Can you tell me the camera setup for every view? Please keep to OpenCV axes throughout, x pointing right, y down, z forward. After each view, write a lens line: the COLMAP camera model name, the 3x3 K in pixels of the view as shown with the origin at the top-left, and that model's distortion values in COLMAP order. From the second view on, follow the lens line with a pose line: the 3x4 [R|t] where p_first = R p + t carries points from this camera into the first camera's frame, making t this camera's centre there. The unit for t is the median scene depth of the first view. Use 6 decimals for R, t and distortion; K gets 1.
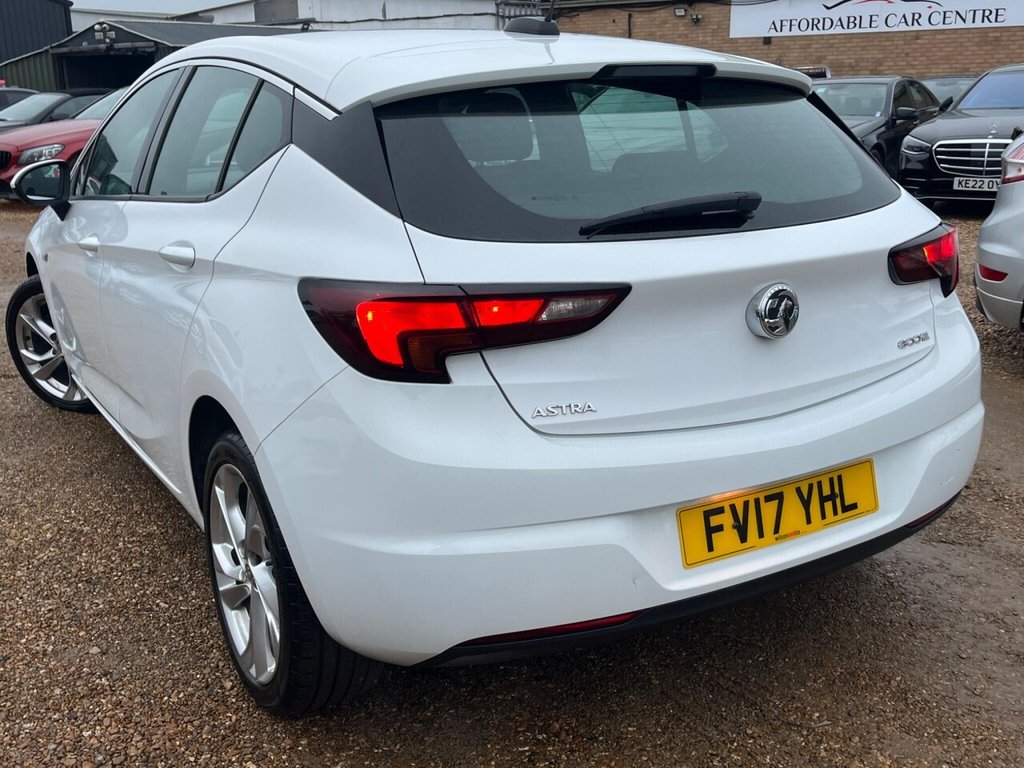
lens RADIAL K [[988.3, 0, 519.3], [0, 988.3, 380.3], [0, 0, 1]] dist [0.033270, -0.000415]
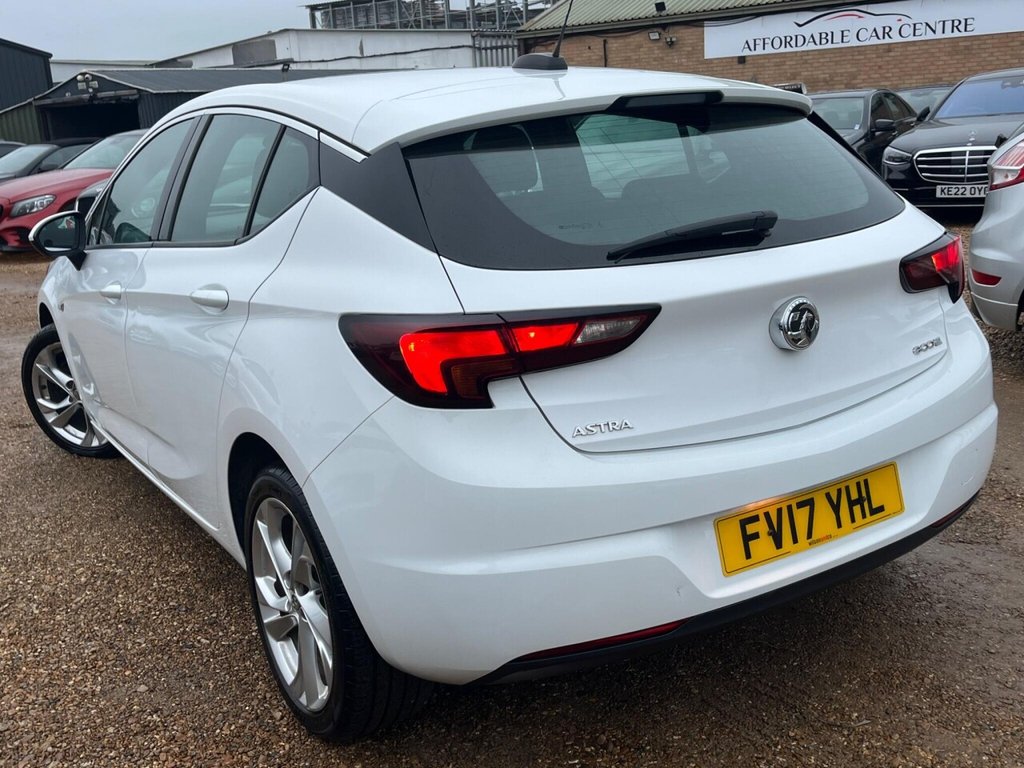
lens RADIAL K [[988.3, 0, 514.3], [0, 988.3, 384.0], [0, 0, 1]] dist [0.025161, 0.015578]
pose [[0.998788, -0.048771, 0.006668, -0.039587], [0.048911, 0.998545, -0.022689, 0.001655], [-0.005552, 0.022988, 0.999720, -0.029362]]
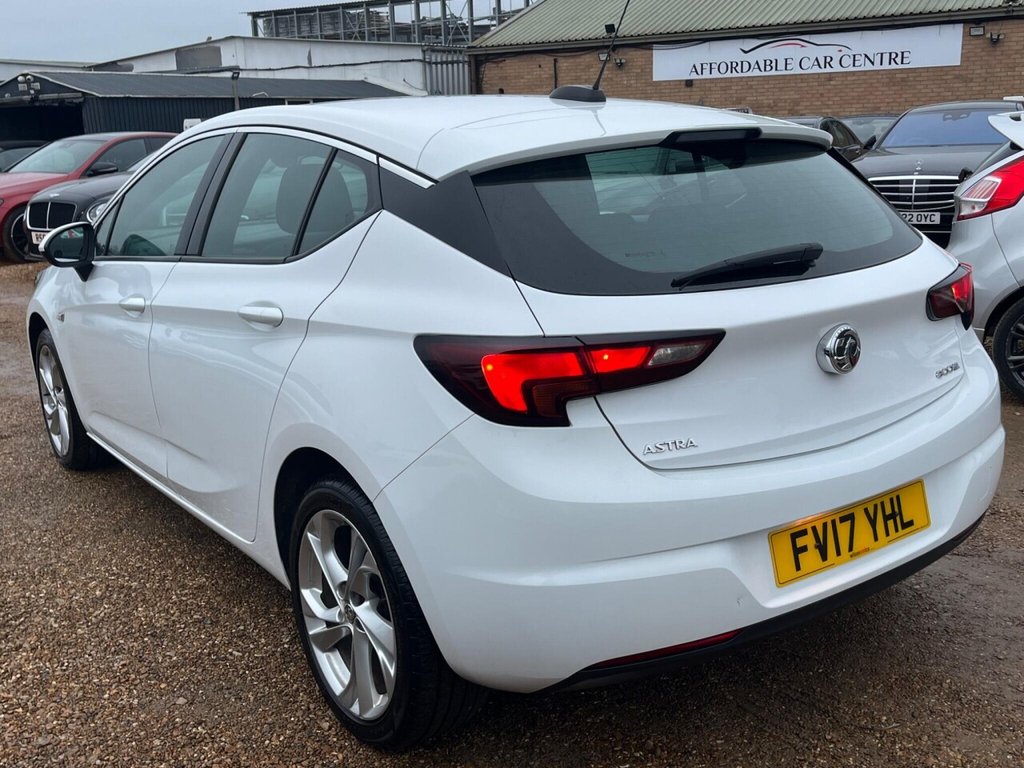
lens RADIAL K [[989.3, 0, 517.1], [0, 989.3, 378.5], [0, 0, 1]] dist [0.028645, 0.009732]
pose [[0.996377, -0.037007, 0.076569, -0.157153], [0.040008, 0.998475, -0.038044, -0.008053], [-0.075045, 0.040969, 0.996338, -0.064542]]
